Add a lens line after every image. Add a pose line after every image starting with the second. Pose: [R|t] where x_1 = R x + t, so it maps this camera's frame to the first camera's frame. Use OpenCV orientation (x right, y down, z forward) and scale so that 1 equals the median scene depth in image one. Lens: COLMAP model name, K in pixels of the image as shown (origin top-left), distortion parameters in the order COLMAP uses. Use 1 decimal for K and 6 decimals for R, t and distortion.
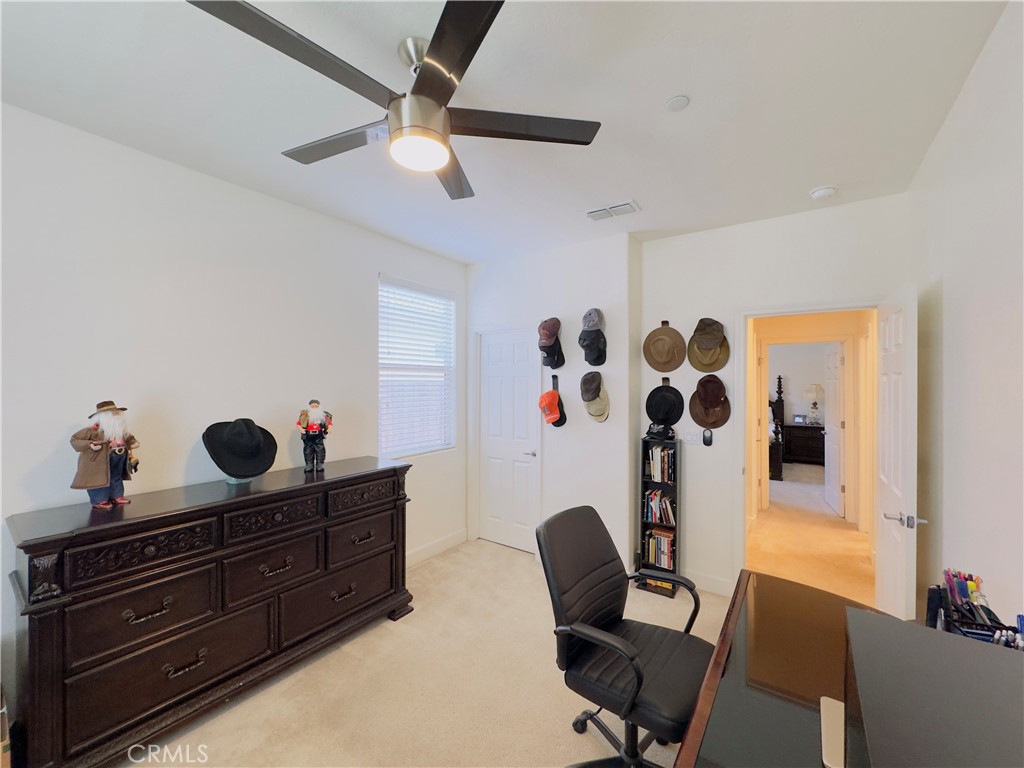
lens RADIAL K [[406.9, 0, 509.7], [0, 406.9, 386.8], [0, 0, 1]] dist [-0.002461, 0.000405]
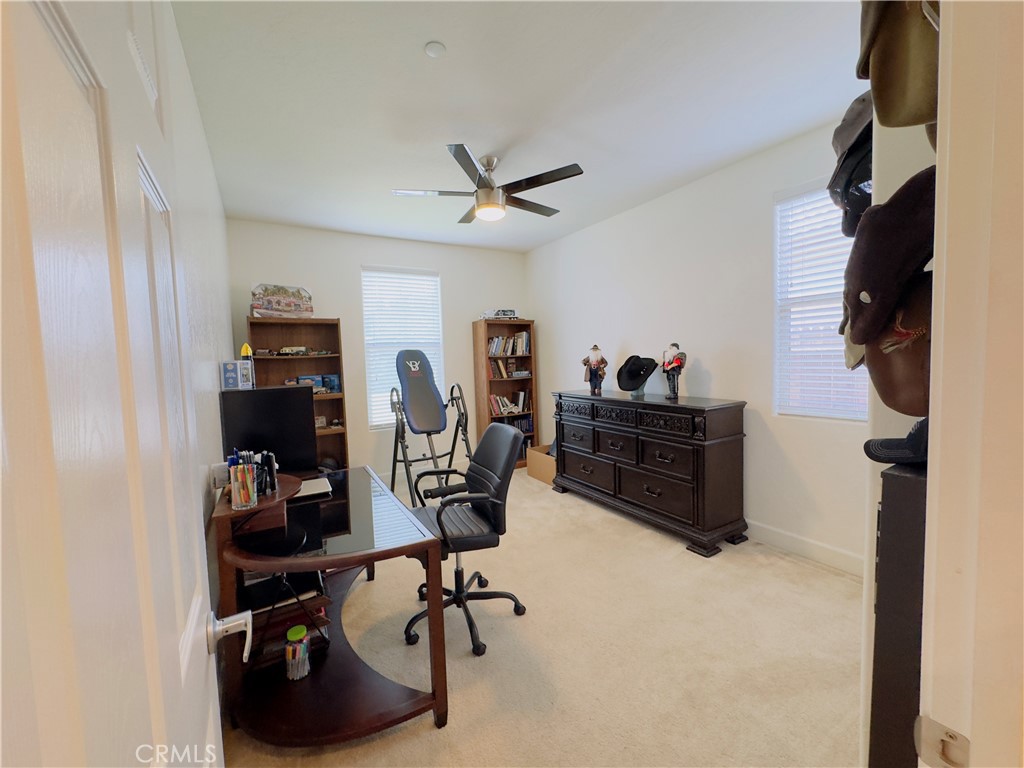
lens RADIAL K [[406.9, 0, 510.3], [0, 406.9, 384.6], [0, 0, 1]] dist [-0.002461, 0.000405]
pose [[-0.422890, 0.066569, -0.903733, 1.056485], [0.033445, 0.997765, 0.057846, 0.091868], [0.905564, -0.005762, -0.424171, 1.305827]]
